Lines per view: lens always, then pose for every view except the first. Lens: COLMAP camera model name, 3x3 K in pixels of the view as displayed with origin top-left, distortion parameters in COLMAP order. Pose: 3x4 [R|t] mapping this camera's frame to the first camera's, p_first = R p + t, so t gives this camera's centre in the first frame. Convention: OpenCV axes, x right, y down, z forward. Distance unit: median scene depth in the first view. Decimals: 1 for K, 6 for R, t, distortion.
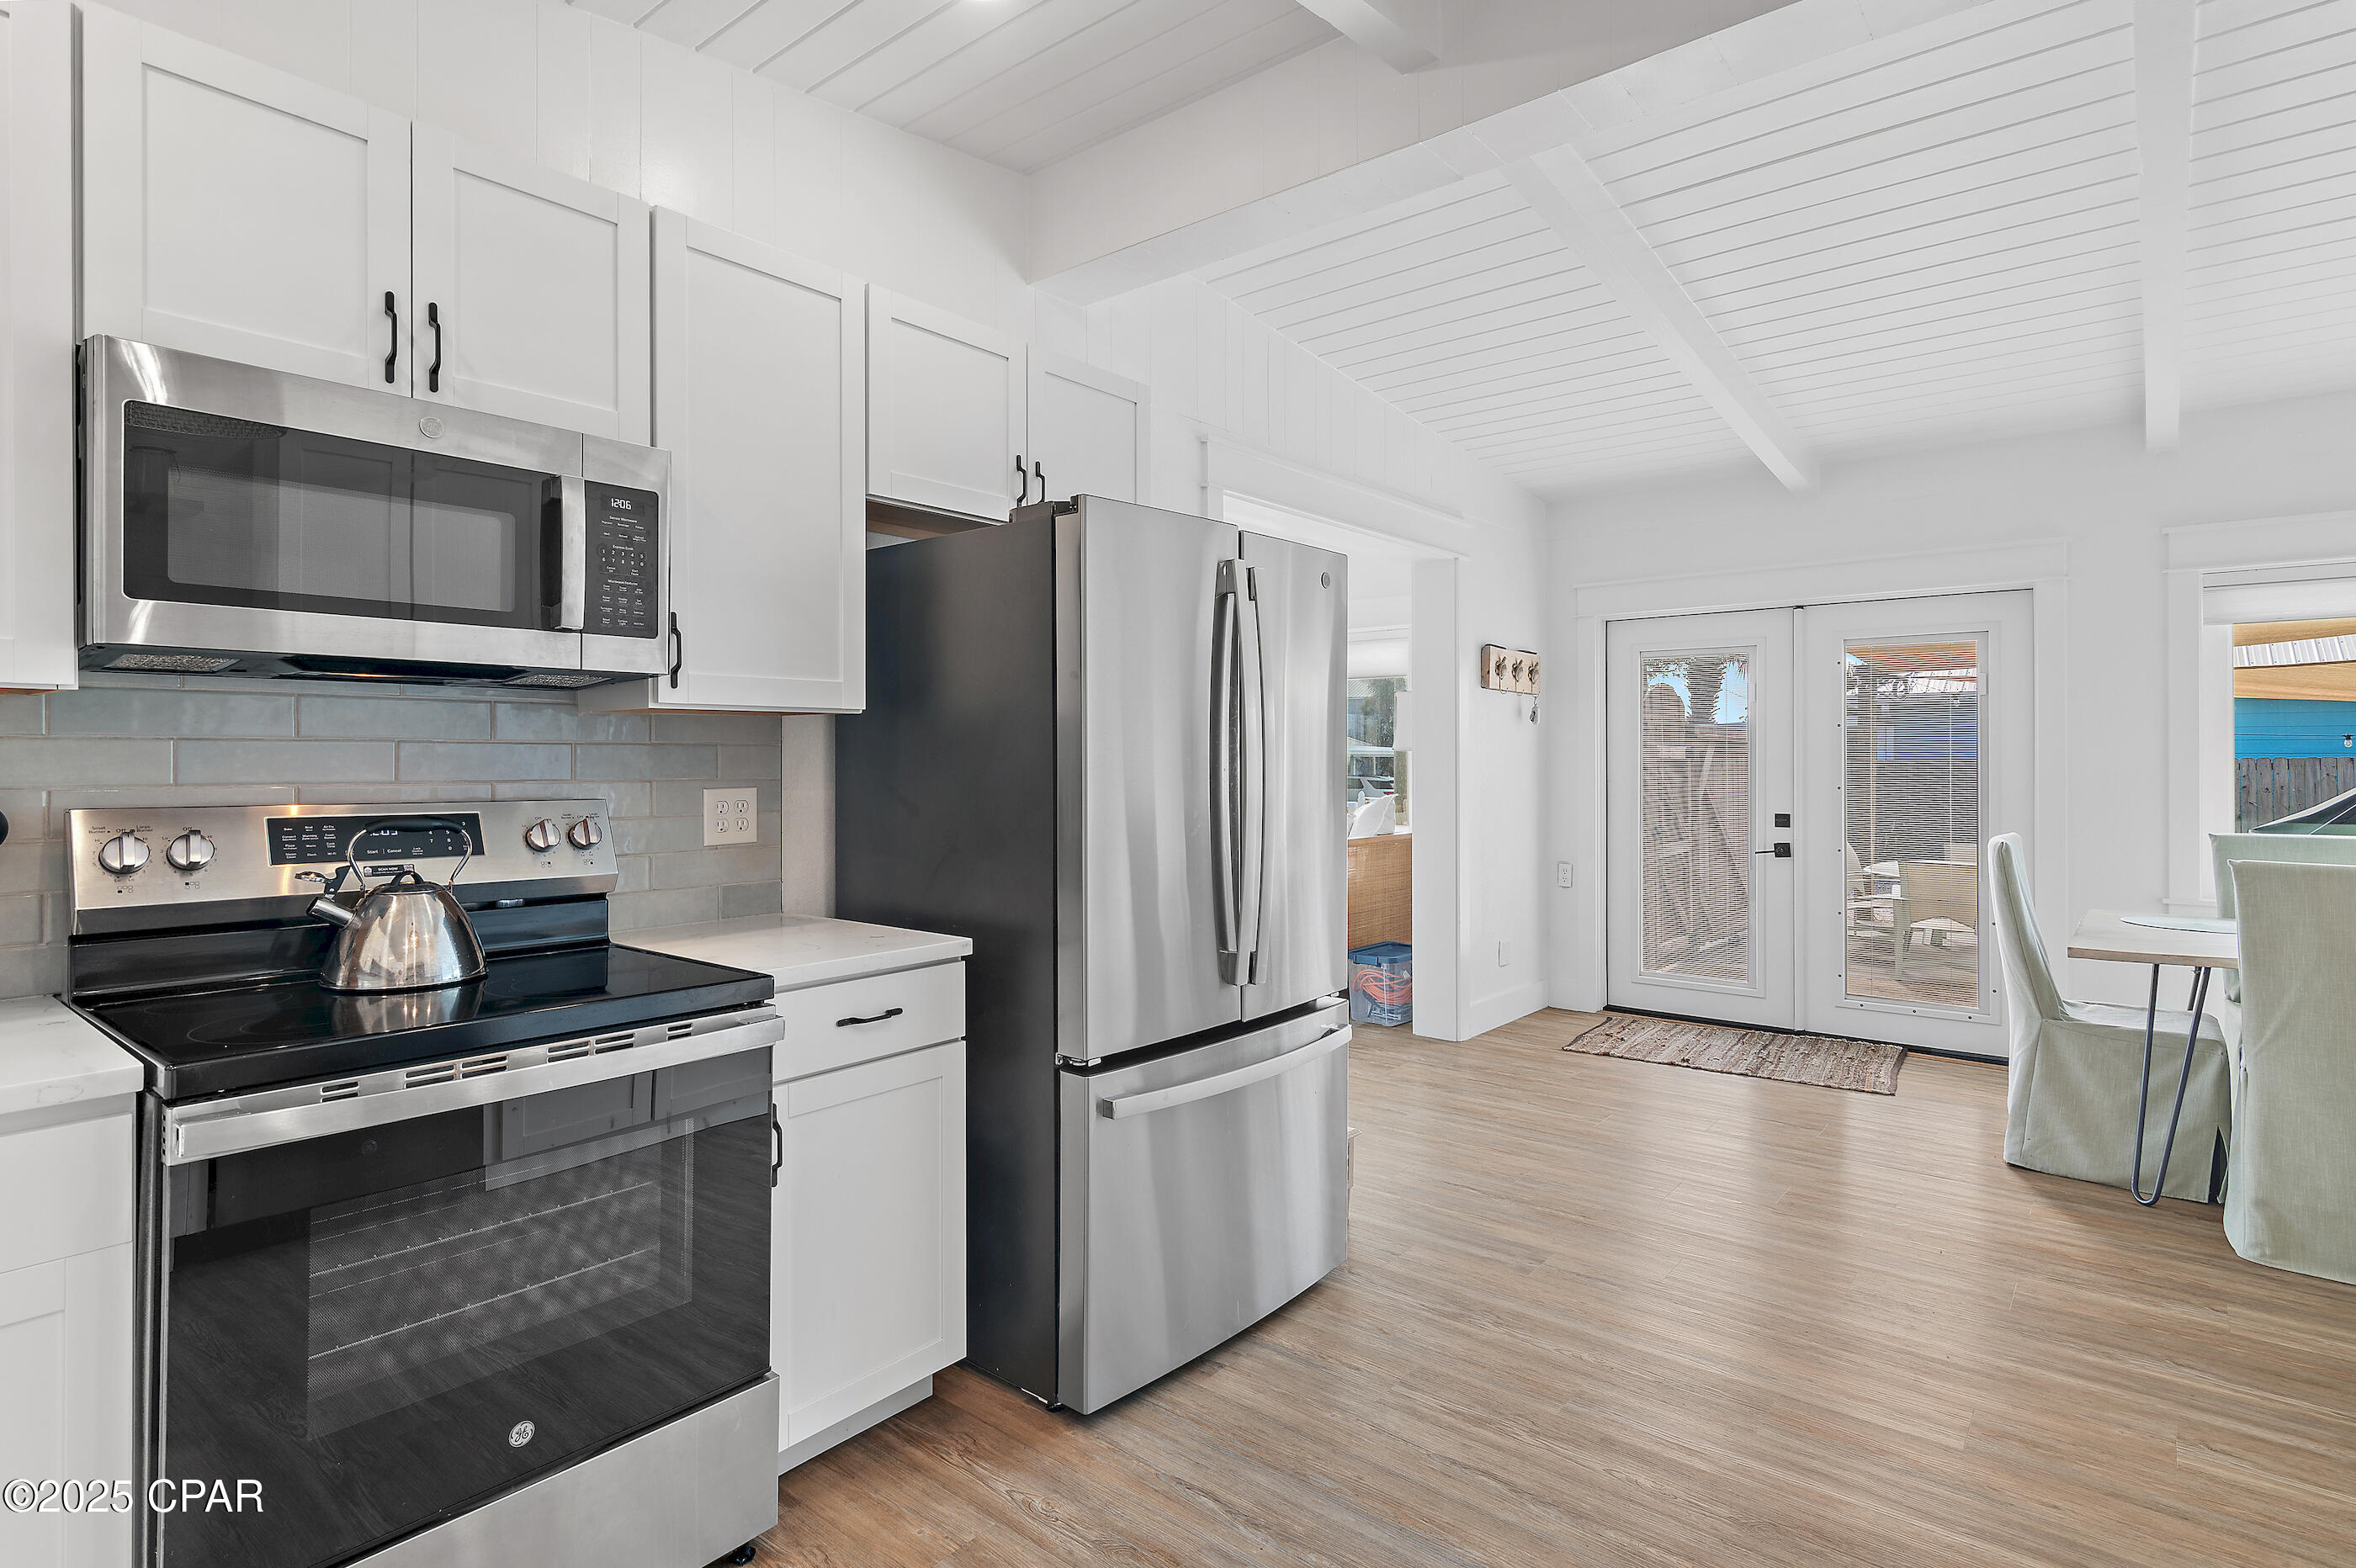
lens RADIAL K [[1183.4, 0, 1179.9], [0, 1183.4, 754.1], [0, 0, 1]] dist [0.001129, 0.000258]
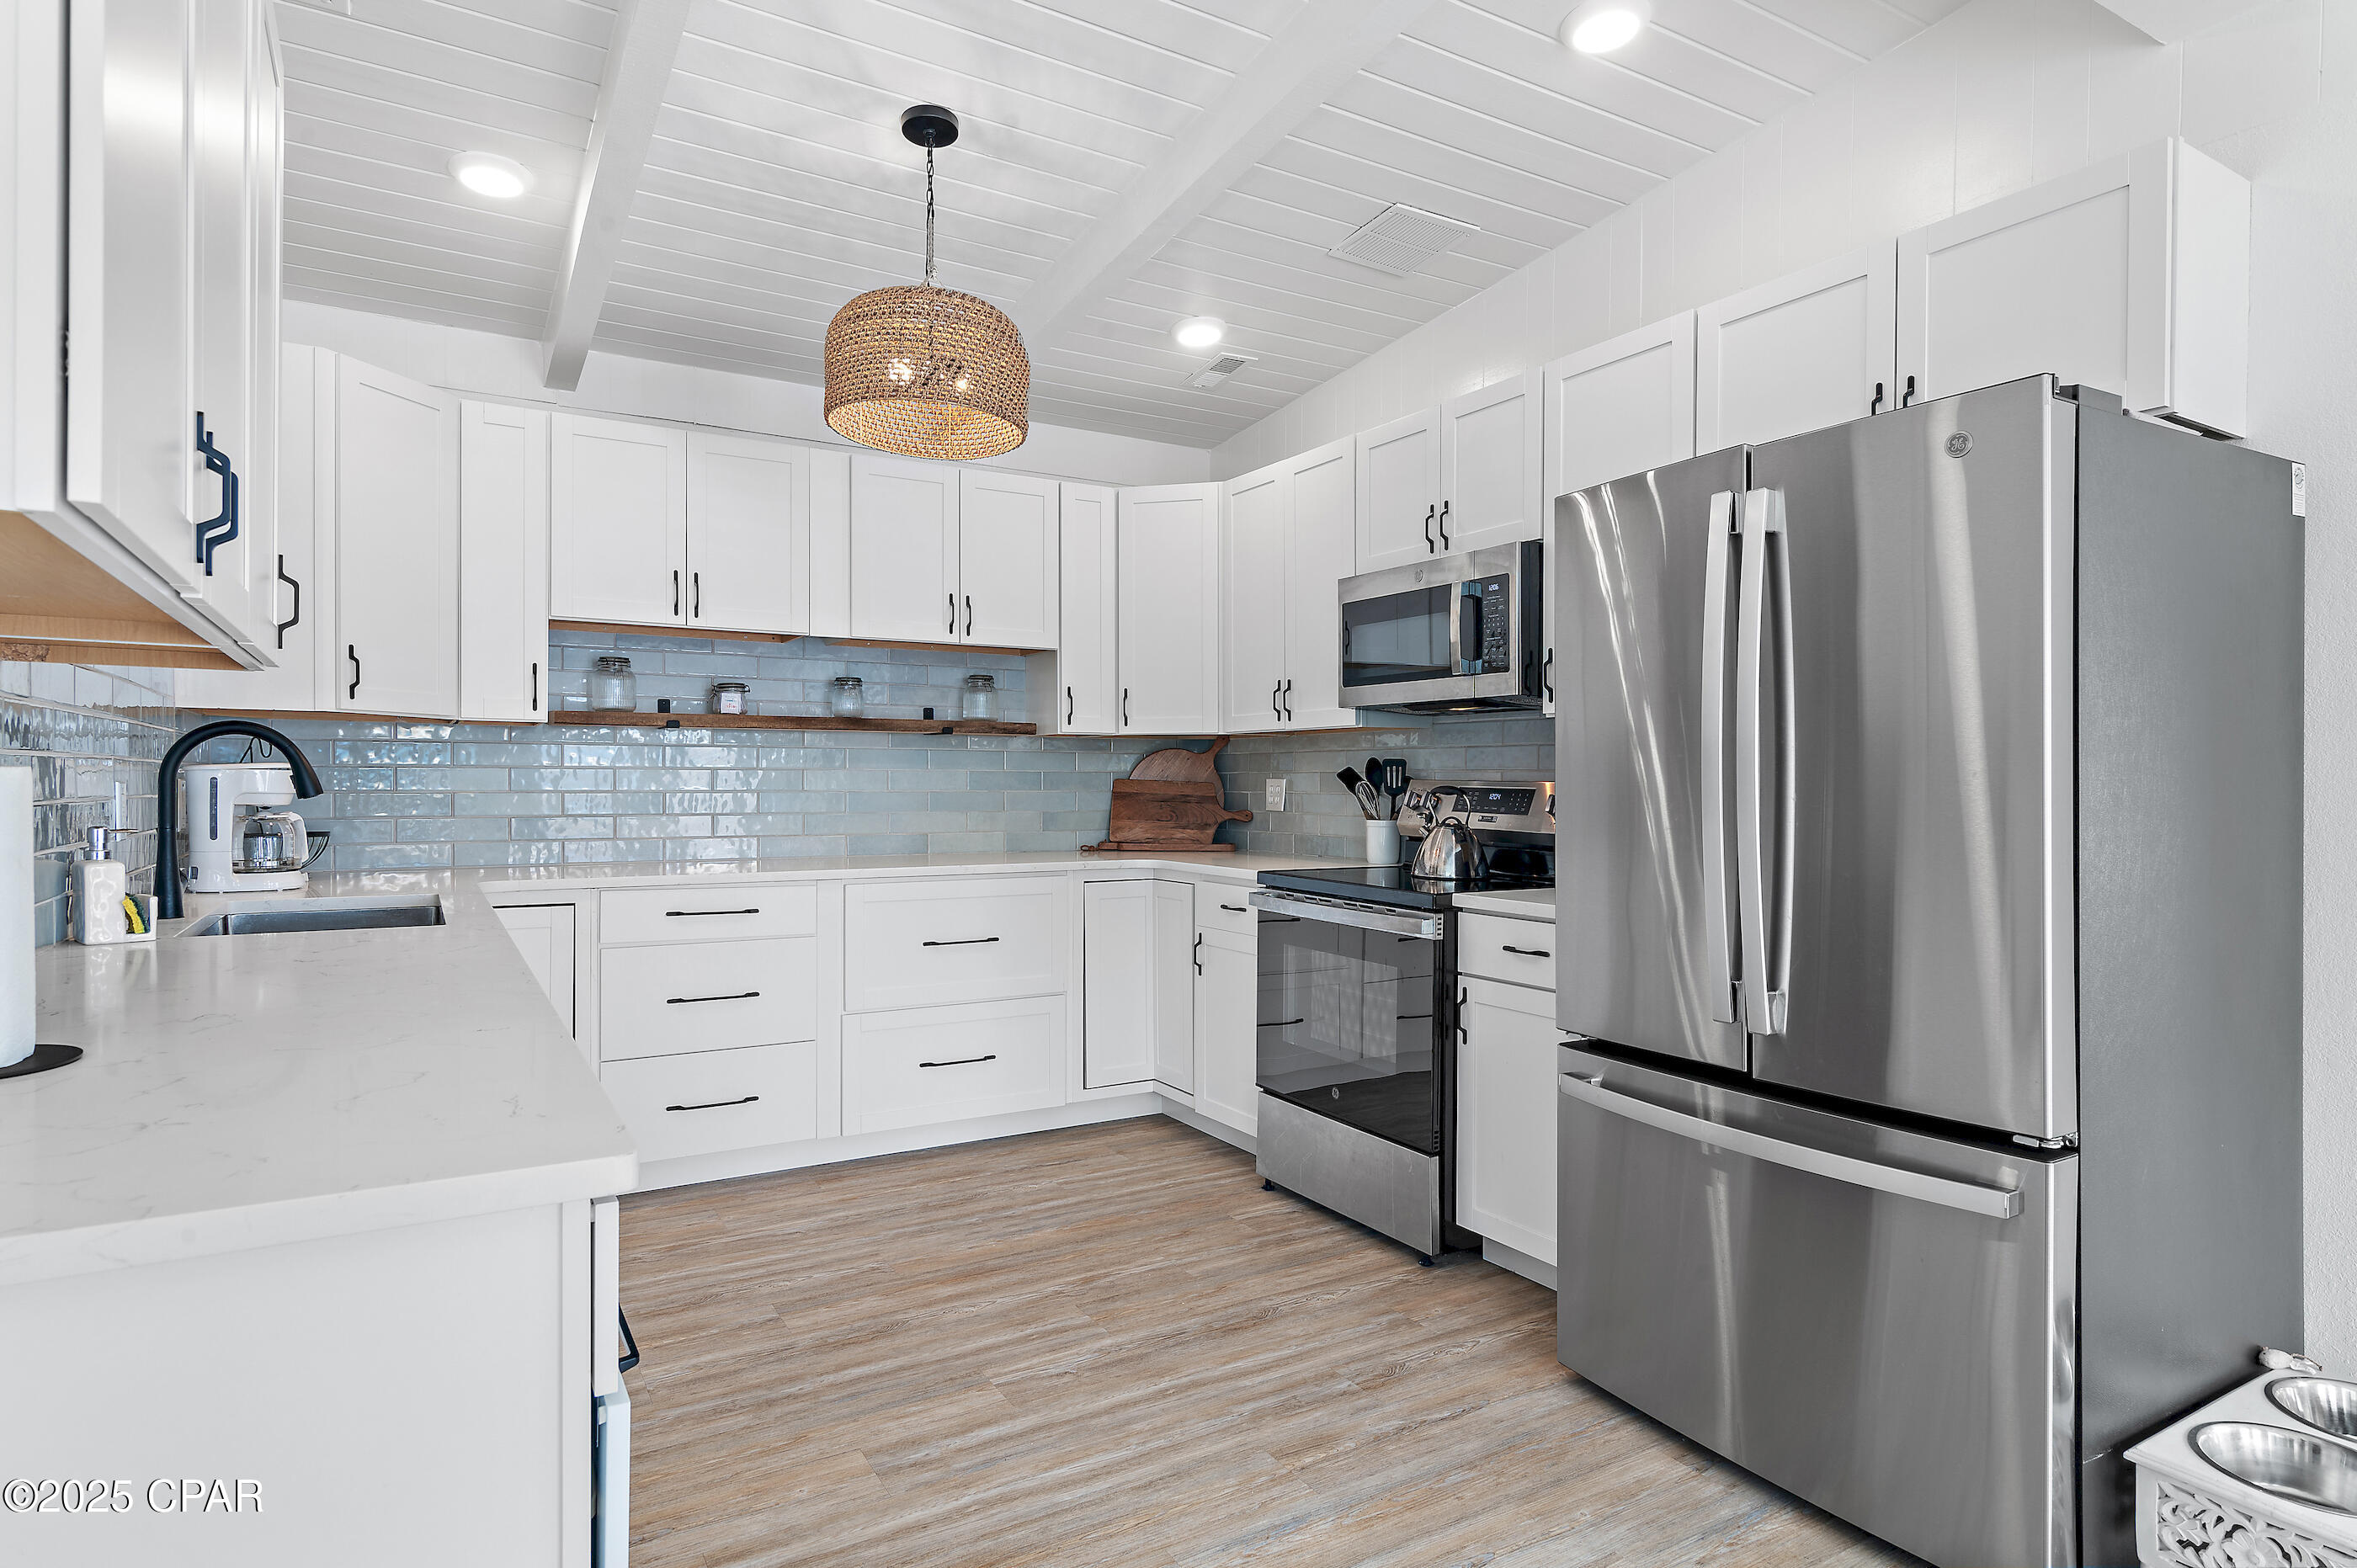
lens RADIAL K [[1282.2, 0, 1178.5], [0, 1282.2, 784.0], [0, 0, 1]] dist [0.004647, 0.000930]
pose [[-0.339007, 0.005083, -0.940770, 0.919157], [0.001957, 0.999987, 0.004698, 0.026577], [0.940782, -0.000249, -0.339012, 0.876786]]
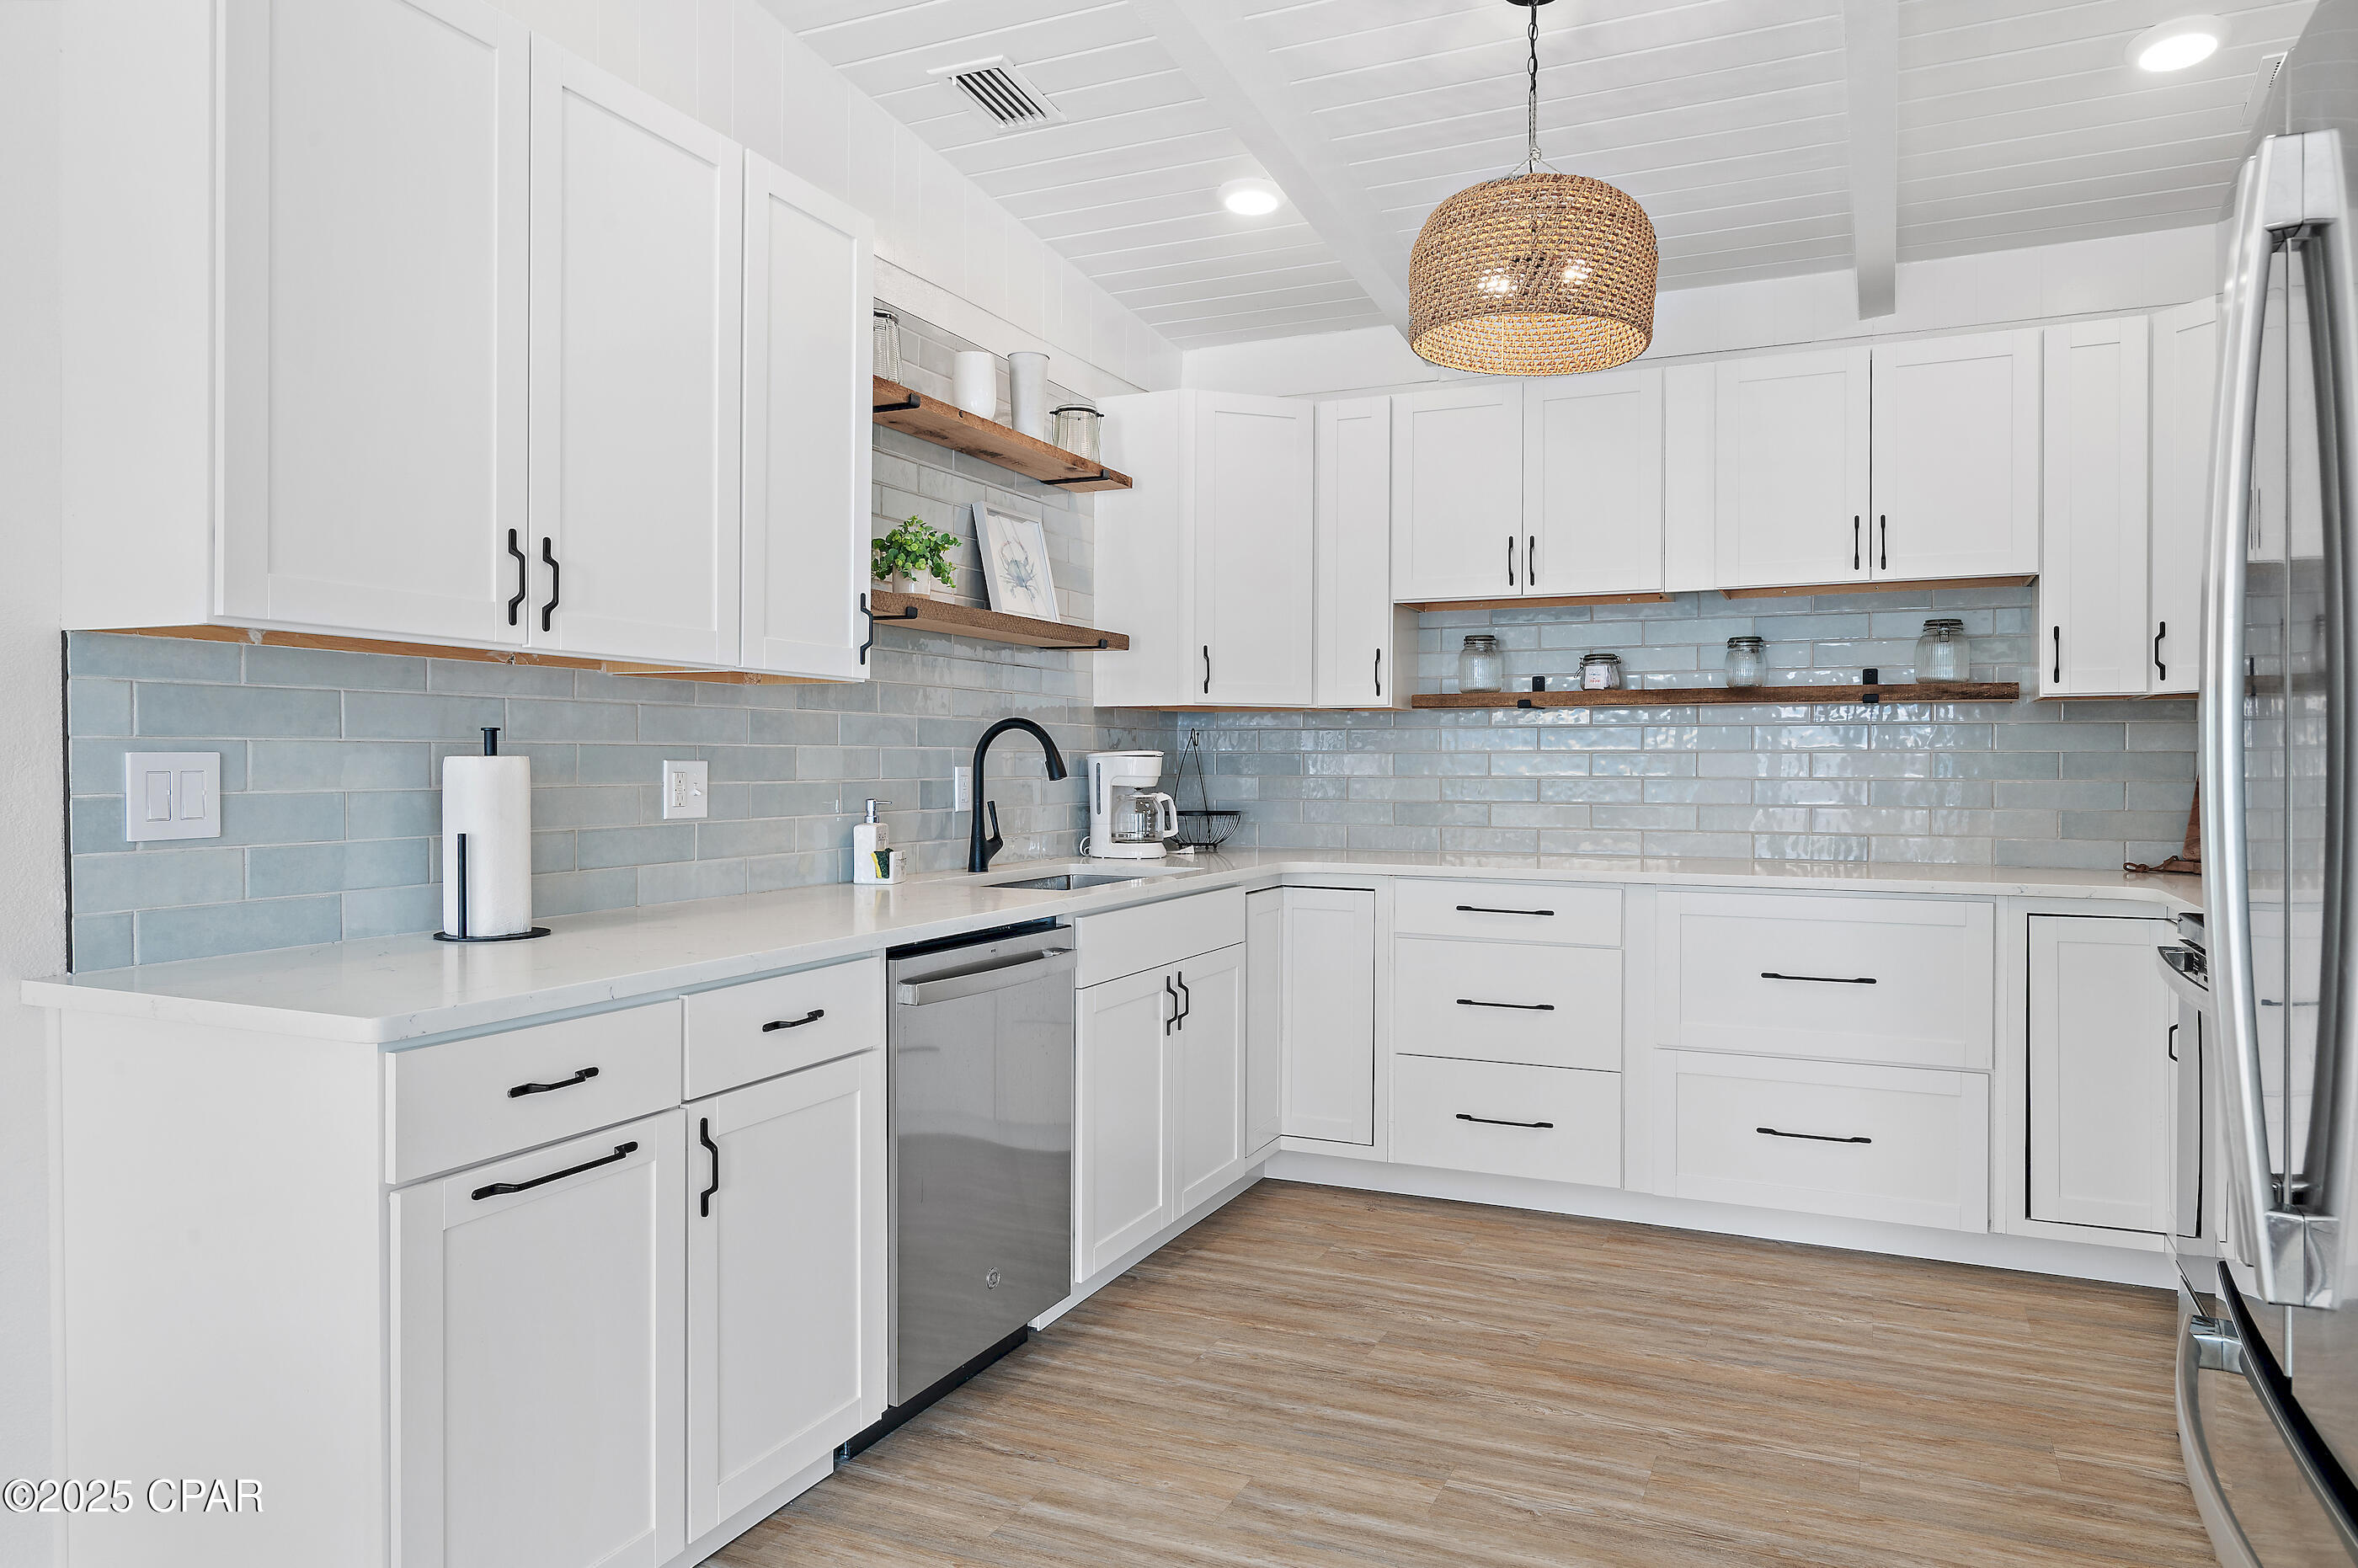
lens RADIAL K [[1511.2, 0, 1169.5], [0, 1511.2, 773.8], [0, 0, 1]] dist [0.003628, -0.001222]
pose [[-0.968364, 0.003768, -0.249515, 0.474775], [0.002987, 0.999989, 0.003509, 0.030450], [0.249525, 0.002652, -0.968365, 1.286358]]
